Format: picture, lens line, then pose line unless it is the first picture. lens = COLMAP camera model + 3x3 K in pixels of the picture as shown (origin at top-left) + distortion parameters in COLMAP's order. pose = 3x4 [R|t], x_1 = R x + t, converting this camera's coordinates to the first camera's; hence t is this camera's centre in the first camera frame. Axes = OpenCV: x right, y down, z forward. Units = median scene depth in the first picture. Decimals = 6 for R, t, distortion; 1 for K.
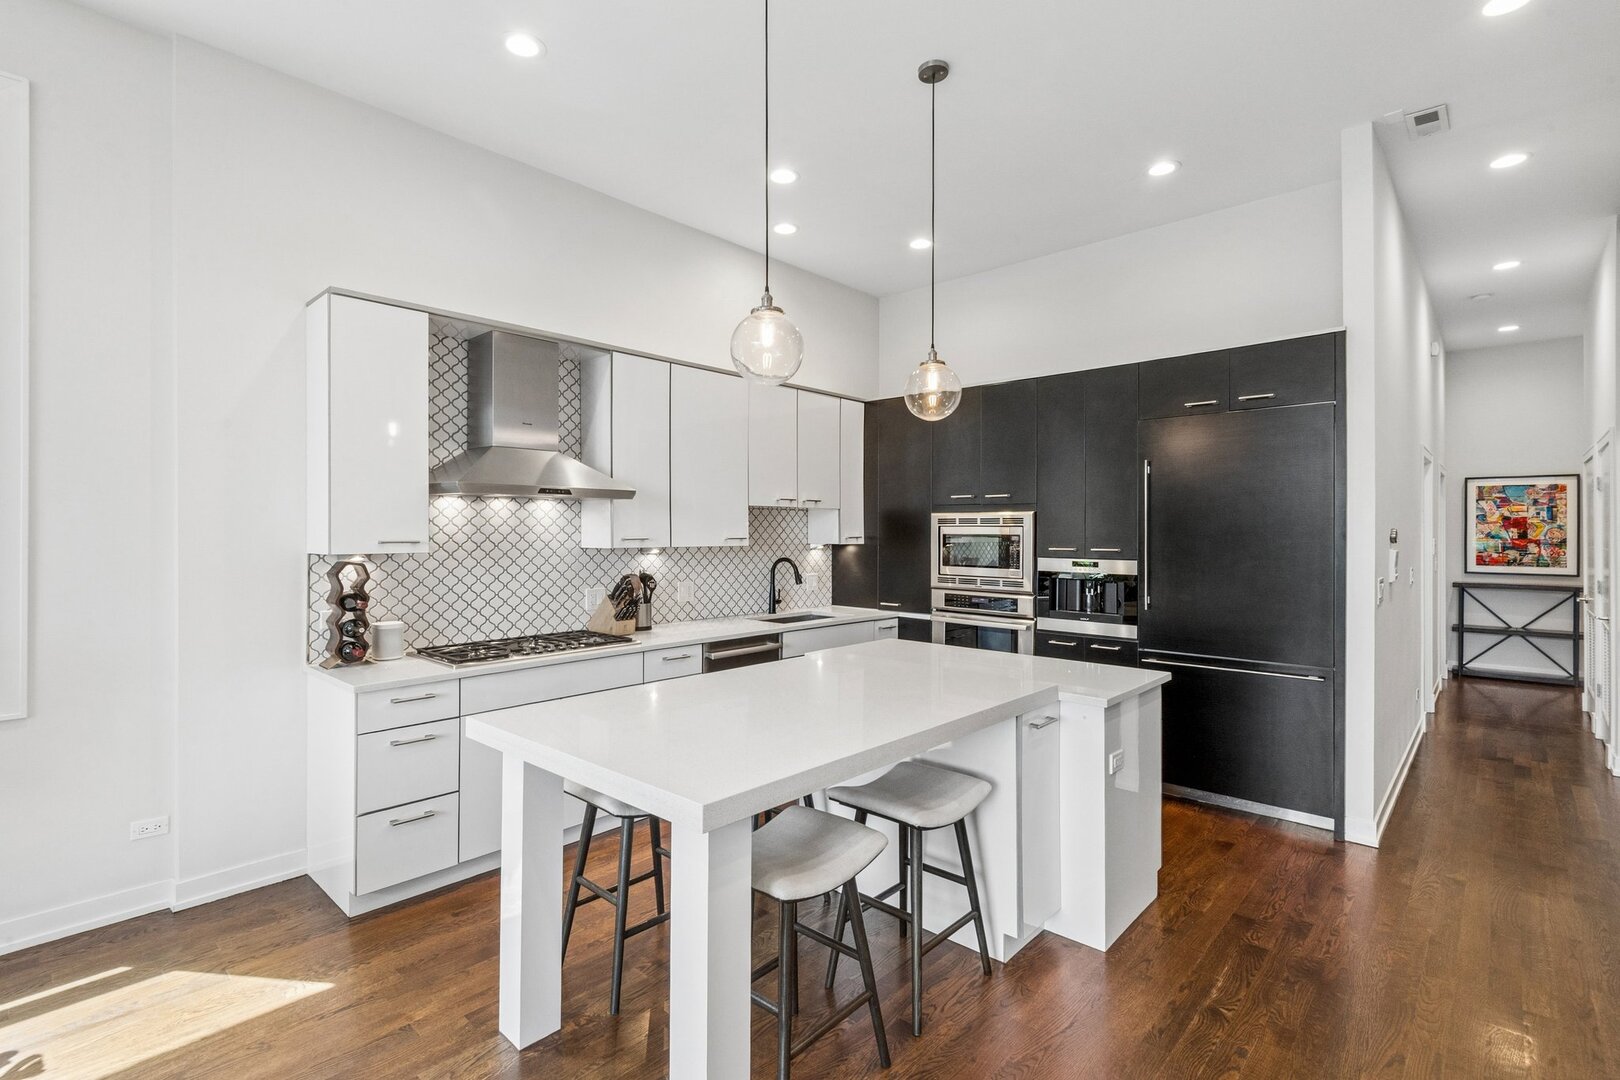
lens RADIAL K [[742.8, 0, 817.9], [0, 742.8, 527.8], [0, 0, 1]] dist [0.012038, -0.000627]
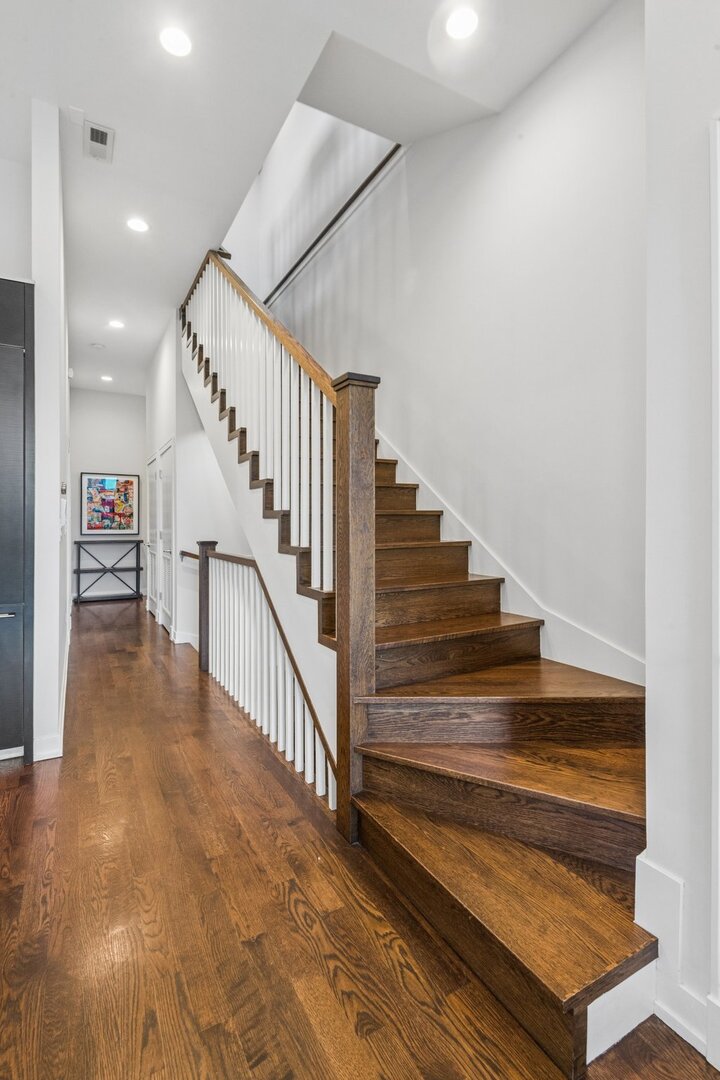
lens RADIAL K [[491.2, 0, 364.8], [0, 491.2, 533.1], [0, 0, 1]] dist [0.018032, -0.019776]
pose [[0.297097, -0.011489, 0.954778, 0.082515], [-0.014392, 0.999760, 0.016508, 0.034036], [-0.954739, -0.018645, 0.296861, 0.160896]]
